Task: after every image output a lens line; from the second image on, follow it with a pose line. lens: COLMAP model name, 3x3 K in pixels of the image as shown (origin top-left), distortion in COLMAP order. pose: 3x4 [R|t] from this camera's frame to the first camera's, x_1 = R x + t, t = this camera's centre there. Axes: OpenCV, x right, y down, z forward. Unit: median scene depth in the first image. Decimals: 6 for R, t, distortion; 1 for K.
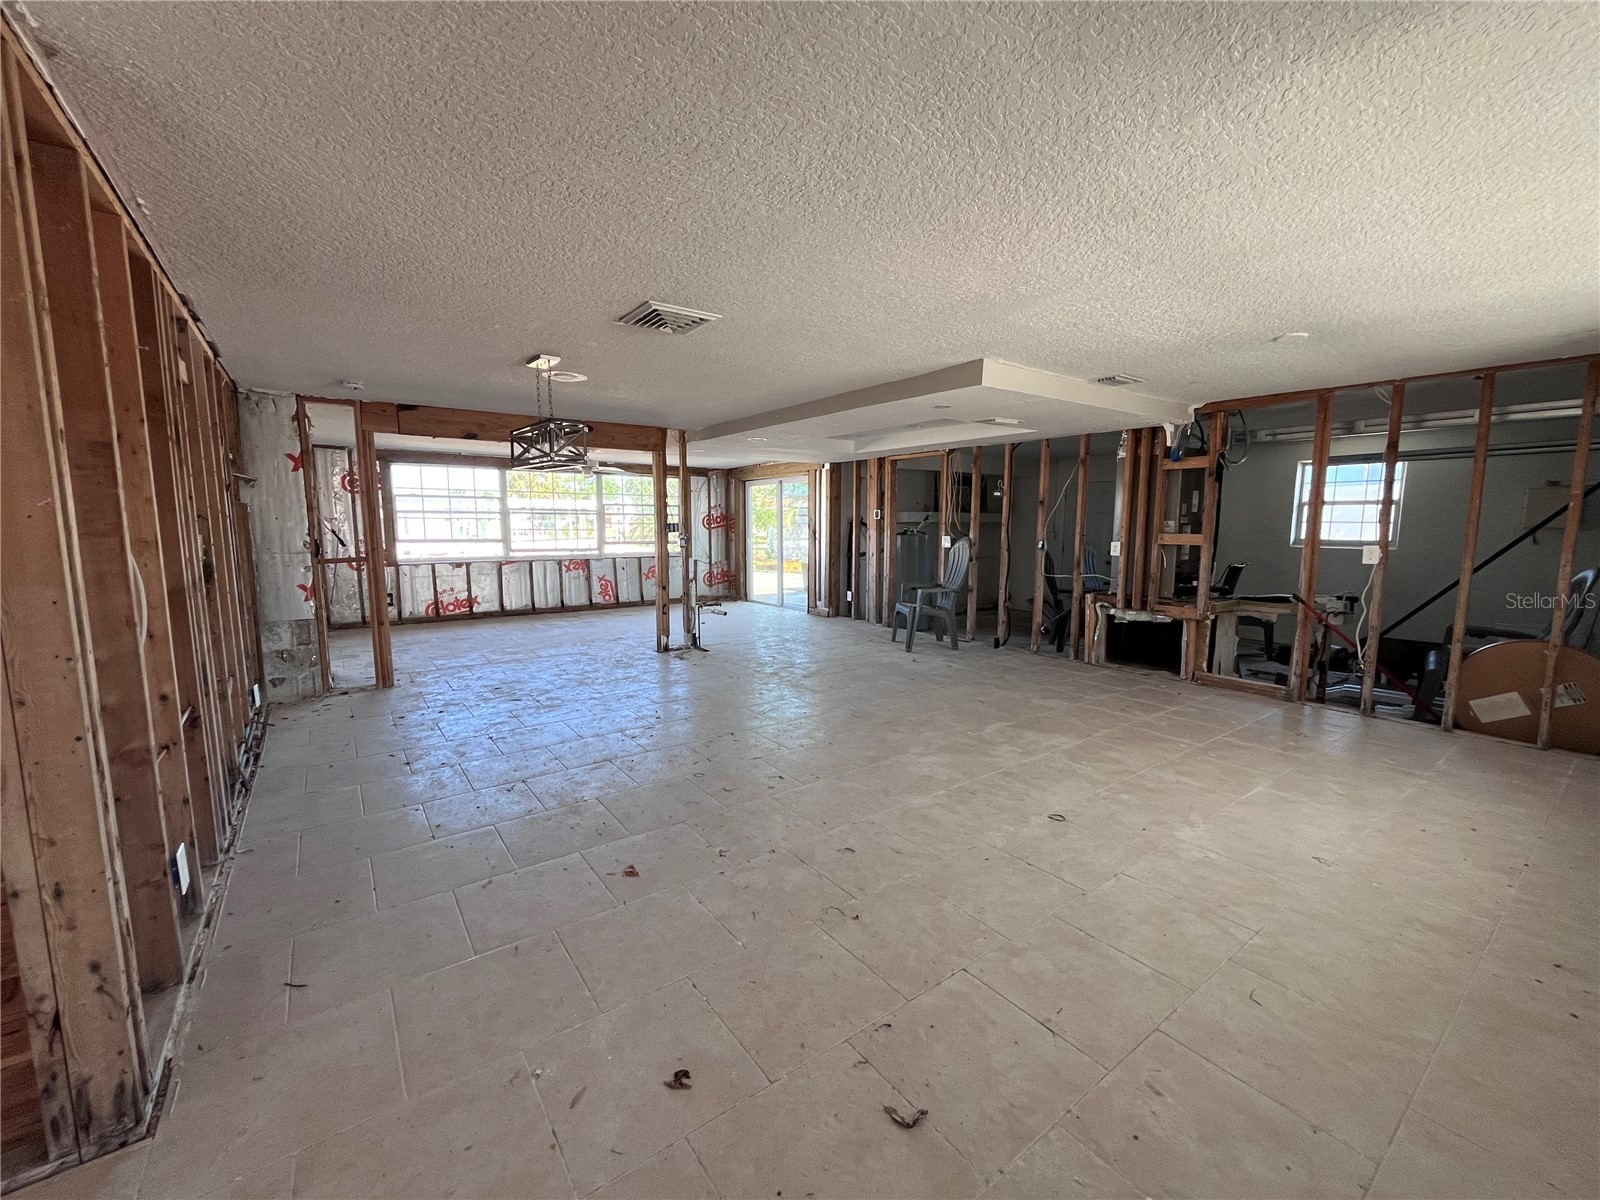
lens RADIAL K [[645.2, 0, 797.6], [0, 645.2, 603.7], [0, 0, 1]] dist [-0.007076, -0.000070]
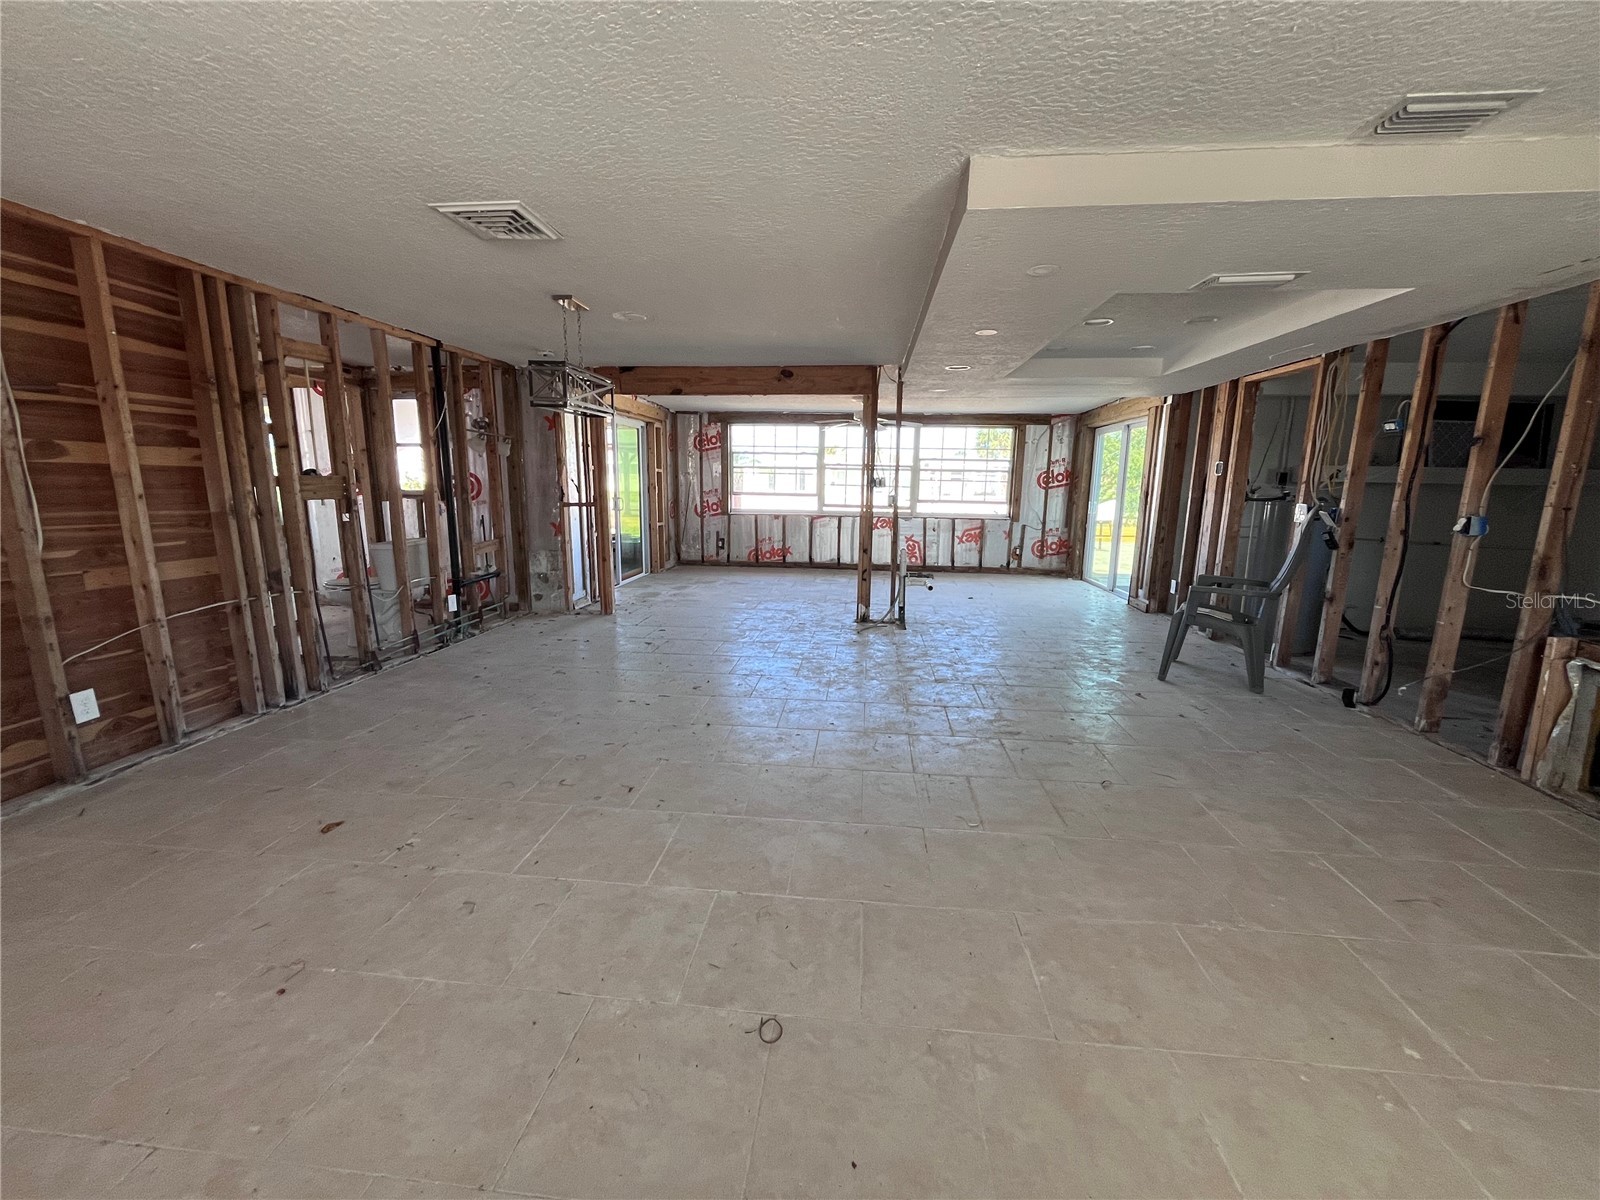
lens RADIAL K [[645.2, 0, 797.6], [0, 645.2, 603.7], [0, 0, 1]] dist [-0.007076, -0.000070]
pose [[0.744286, 0.133637, -0.654354, 0.258449], [-0.095052, 0.990998, 0.094273, -0.022709], [0.661062, -0.007968, 0.750289, 0.225687]]
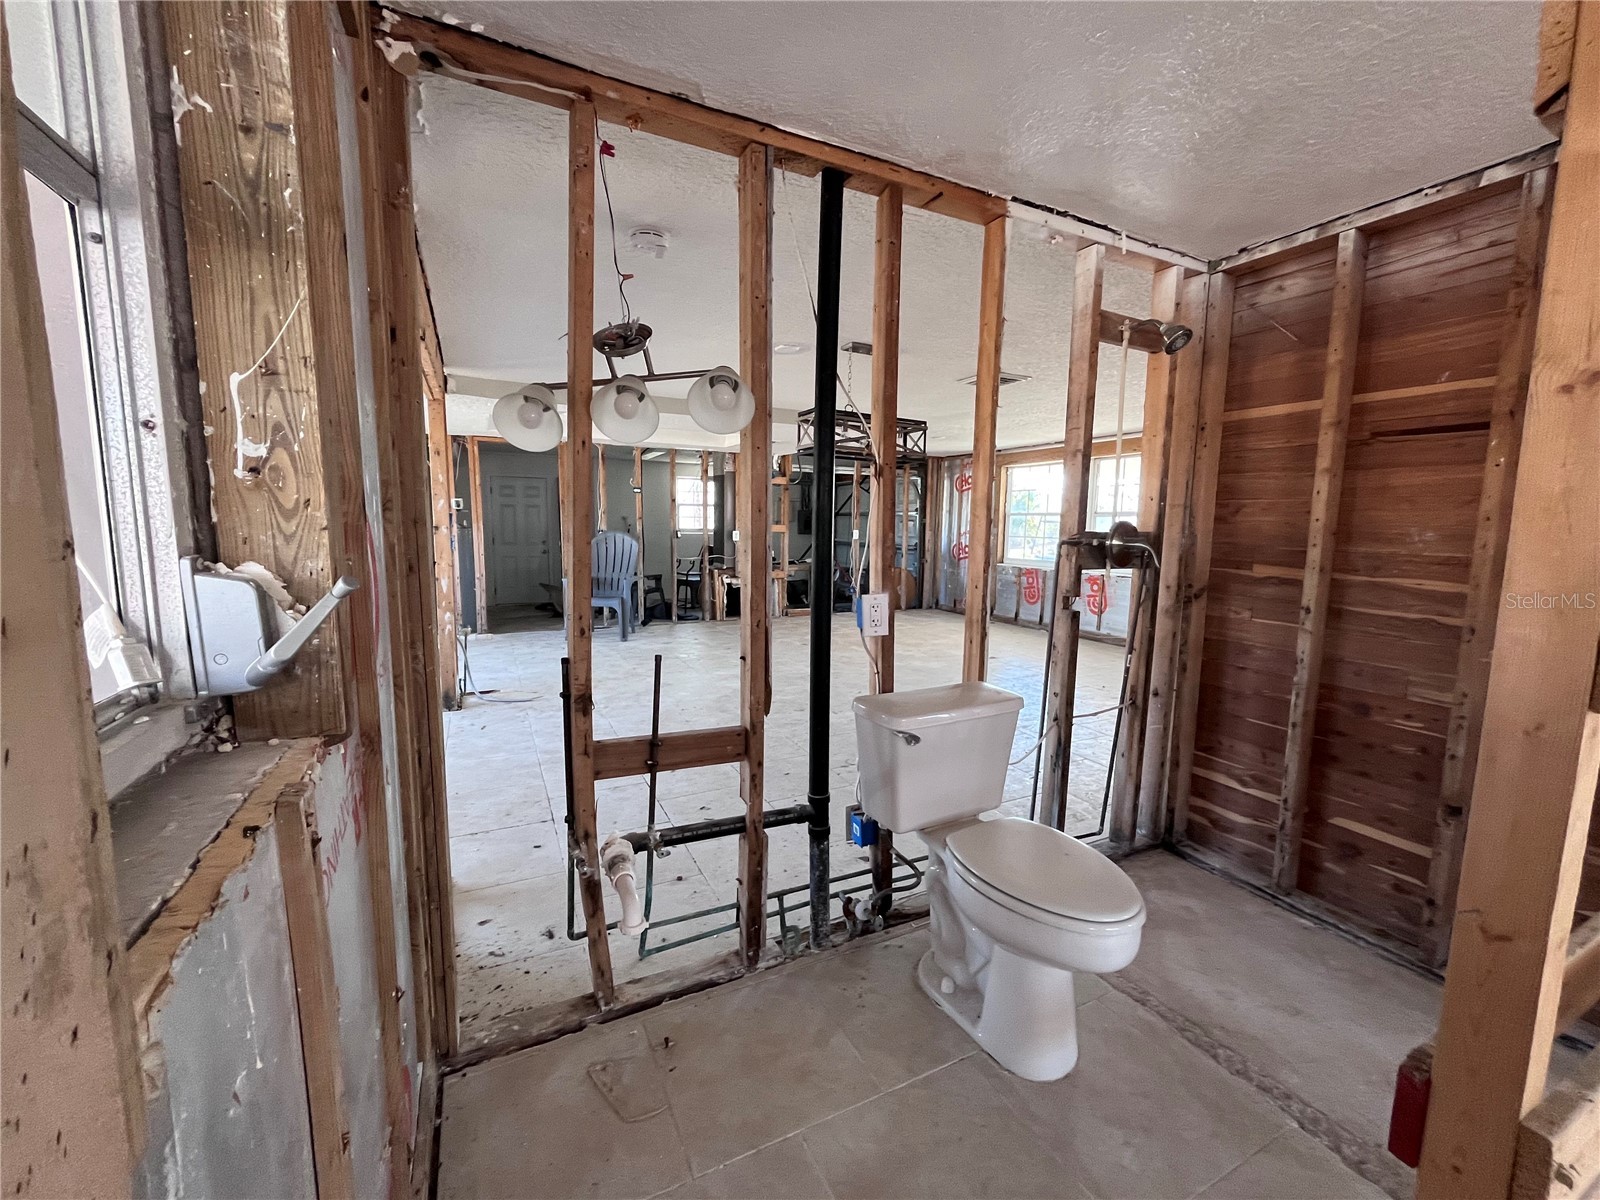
lens RADIAL K [[645.2, 0, 797.6], [0, 645.2, 603.7], [0, 0, 1]] dist [-0.007076, -0.000070]
pose [[0.168202, -0.116864, 0.978801, -0.650607], [0.107611, 0.989190, 0.099612, -0.047534], [-0.979861, 0.088575, 0.178959, 0.447433]]
